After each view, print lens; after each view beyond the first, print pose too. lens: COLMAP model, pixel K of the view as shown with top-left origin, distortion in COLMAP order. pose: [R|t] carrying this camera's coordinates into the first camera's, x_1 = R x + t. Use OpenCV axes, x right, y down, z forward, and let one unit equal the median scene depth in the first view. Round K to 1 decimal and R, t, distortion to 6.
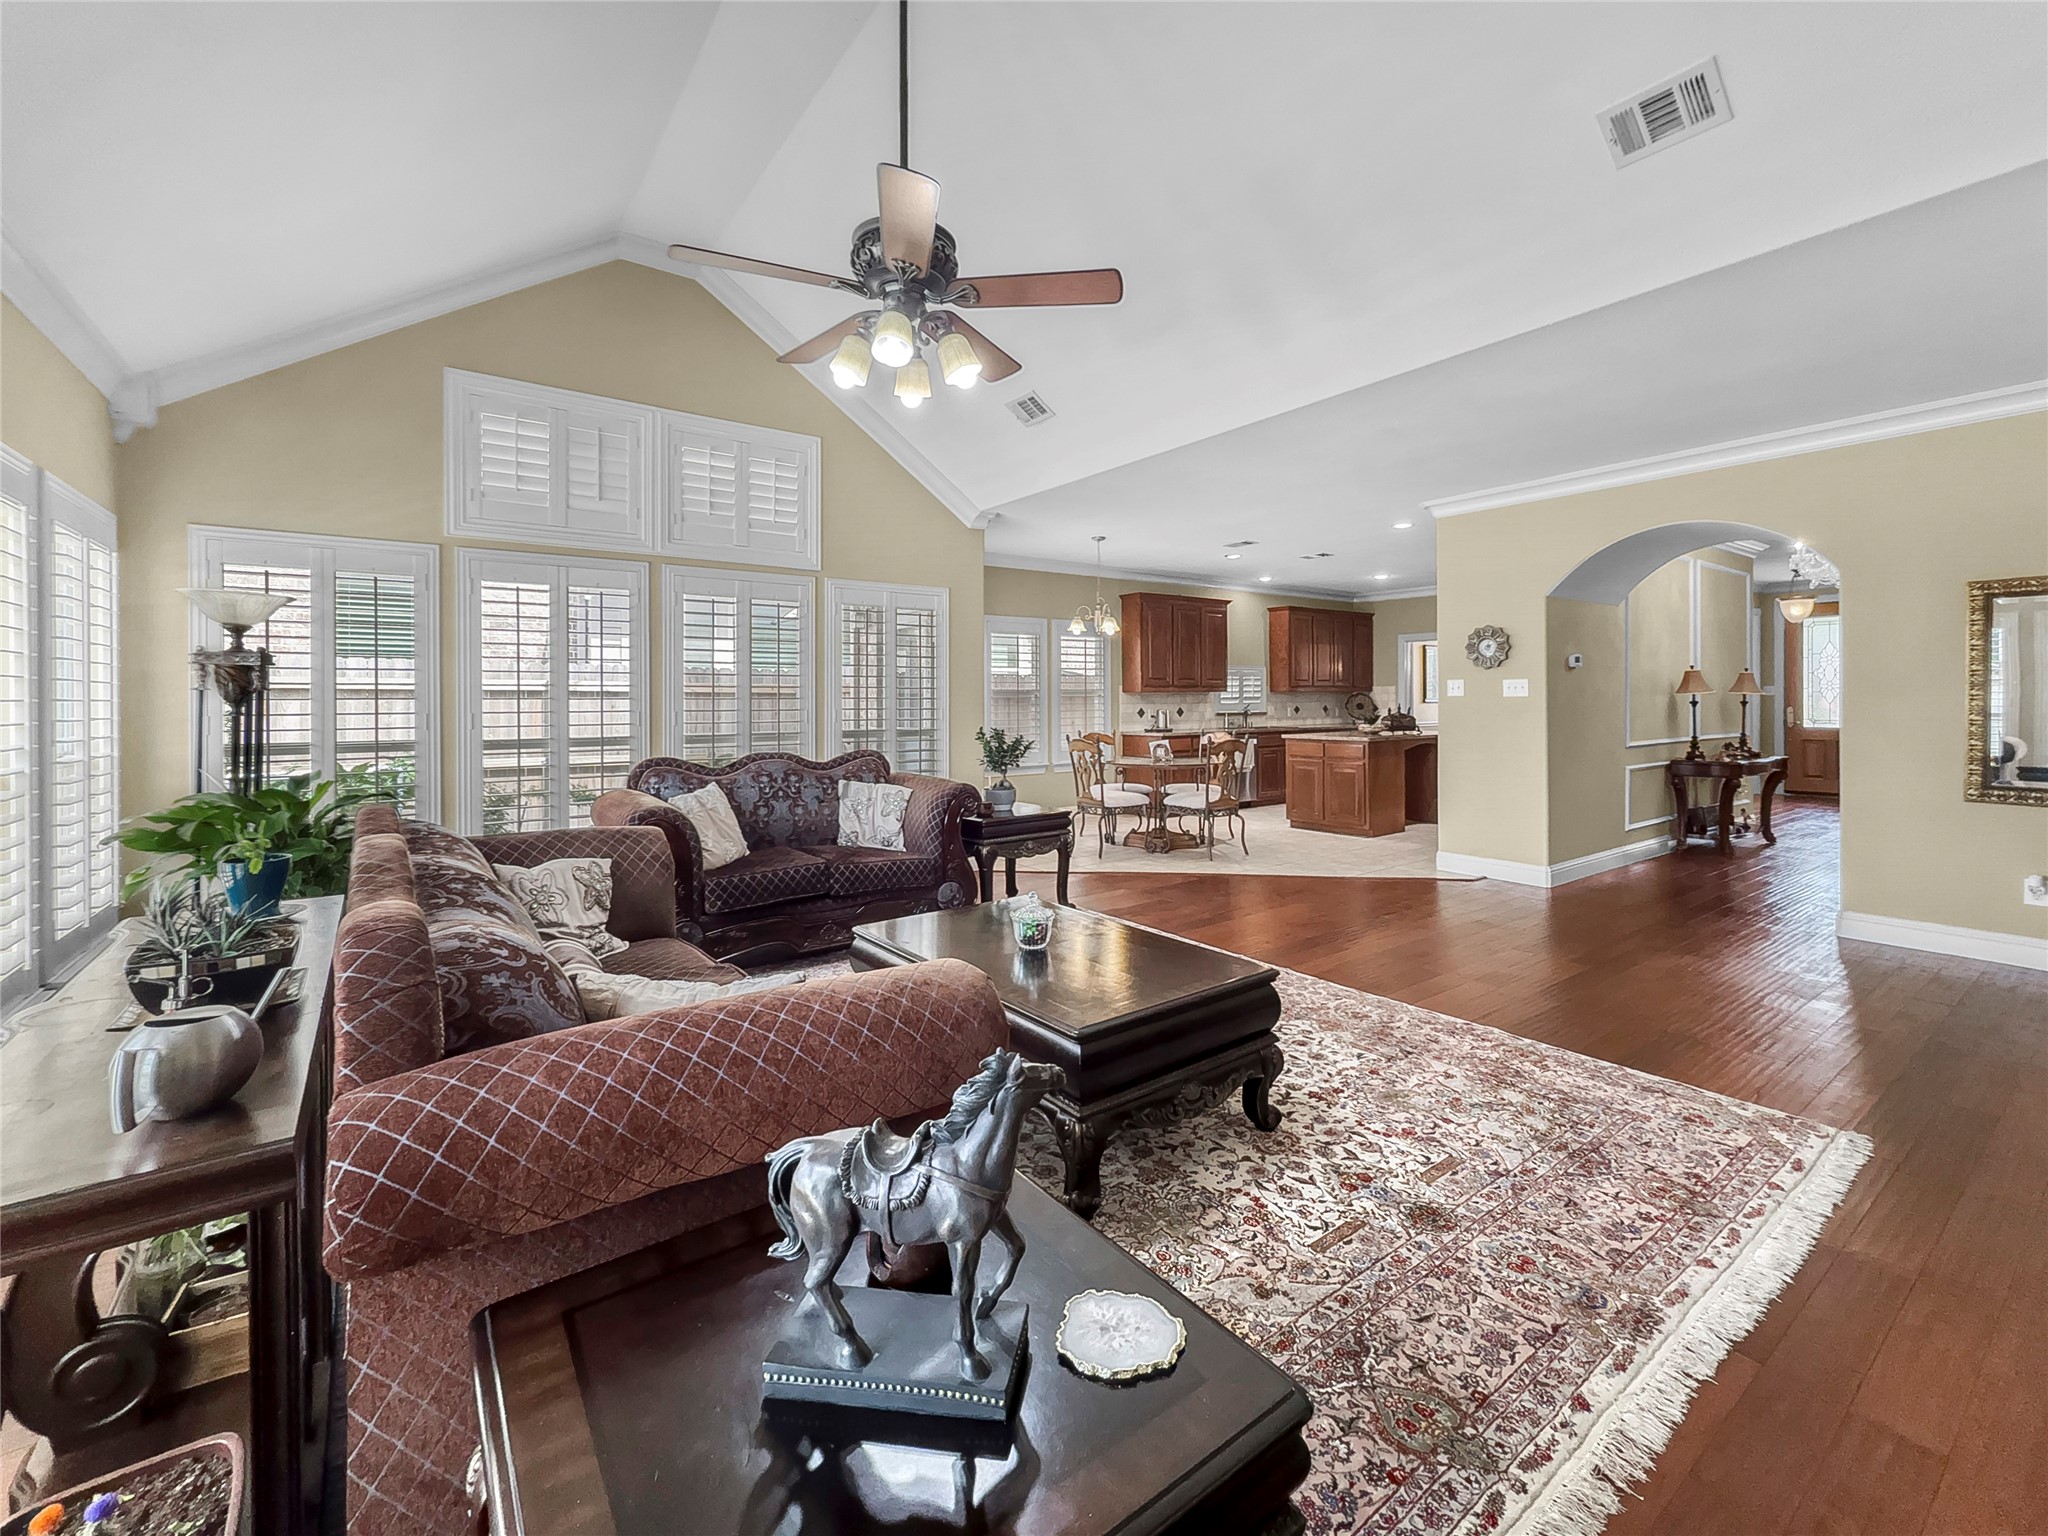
lens RADIAL K [[834.7, 0, 1114.6], [0, 834.7, 695.6], [0, 0, 1]] dist [0.003243, -0.000136]
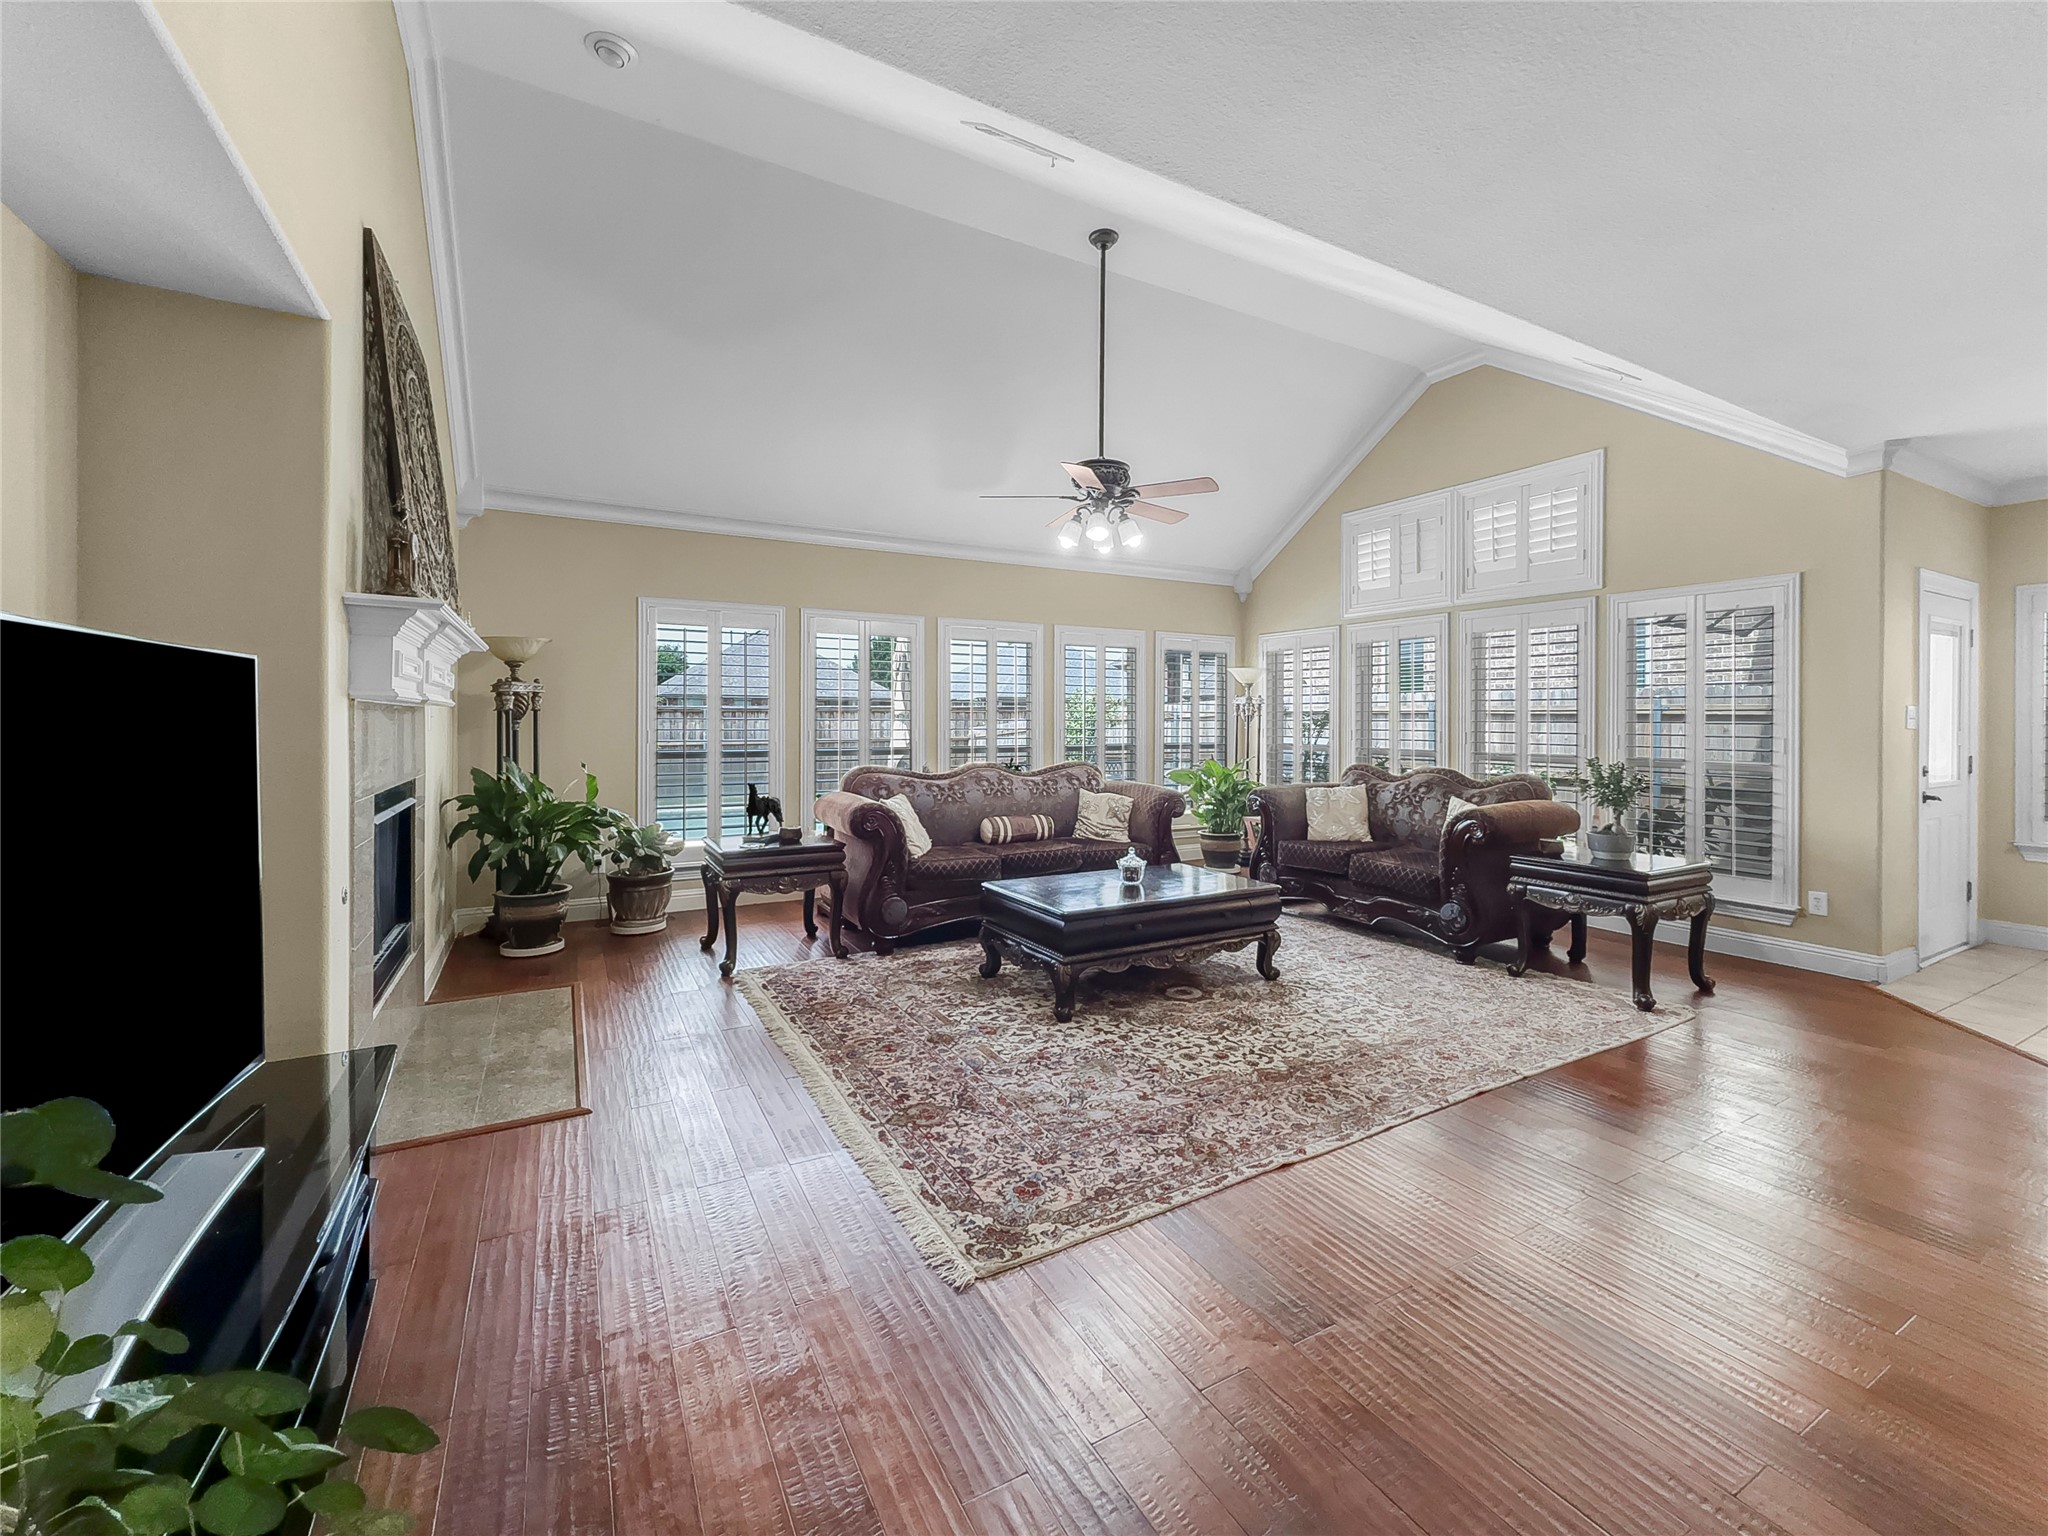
lens RADIAL K [[834.7, 0, 1022.1], [0, 834.7, 722.3], [0, 0, 1]] dist [0.003243, -0.000136]
pose [[-0.142558, 0.007142, -0.989761, 1.617290], [0.000036, 0.999974, 0.007210, -0.008721], [0.989786, 0.000992, -0.142554, 1.136415]]
